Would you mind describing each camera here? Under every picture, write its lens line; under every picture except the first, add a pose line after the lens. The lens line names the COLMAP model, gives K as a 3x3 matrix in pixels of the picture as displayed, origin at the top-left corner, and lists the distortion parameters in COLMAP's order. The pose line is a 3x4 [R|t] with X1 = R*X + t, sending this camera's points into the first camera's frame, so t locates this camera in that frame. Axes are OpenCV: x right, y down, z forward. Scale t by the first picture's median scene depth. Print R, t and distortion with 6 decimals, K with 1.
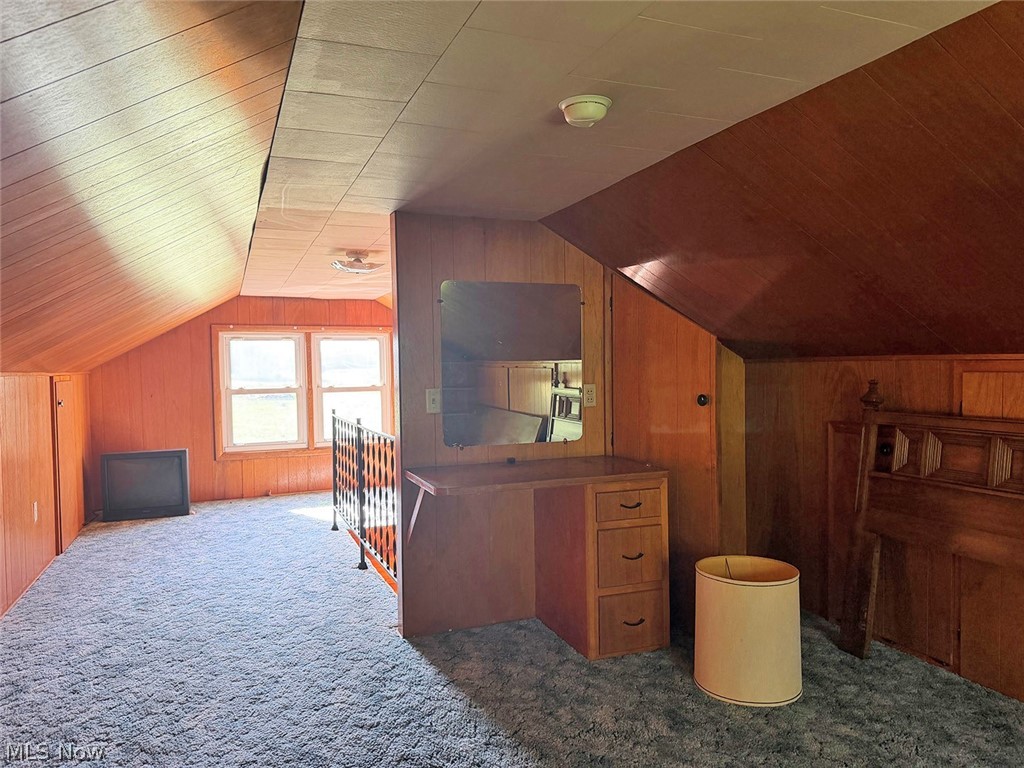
lens RADIAL K [[714.2, 0, 512.0], [0, 714.2, 384.0], [0, 0, 1]] dist [0.002397, -0.001049]
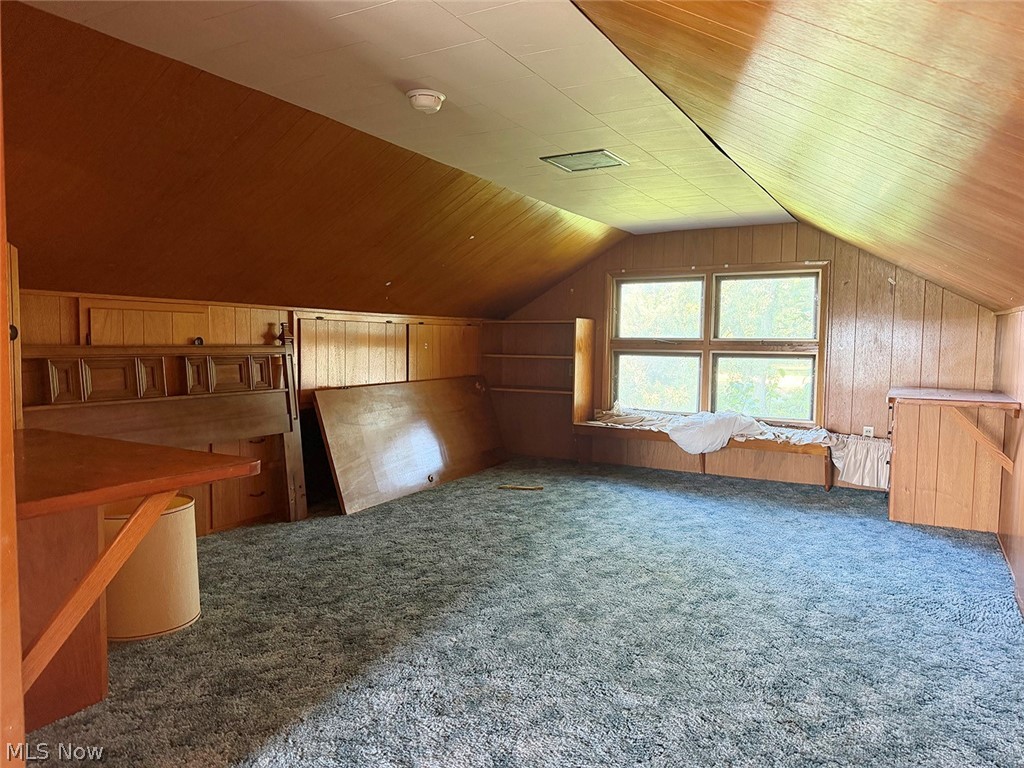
lens RADIAL K [[703.1, 0, 512.0], [0, 703.1, 384.0], [0, 0, 1]] dist [0.006365, -0.027156]
pose [[-0.616249, -0.052227, 0.785817, -0.764440], [0.011776, 0.997076, 0.075503, 0.031036], [-0.787463, 0.055782, -0.613832, 1.244343]]
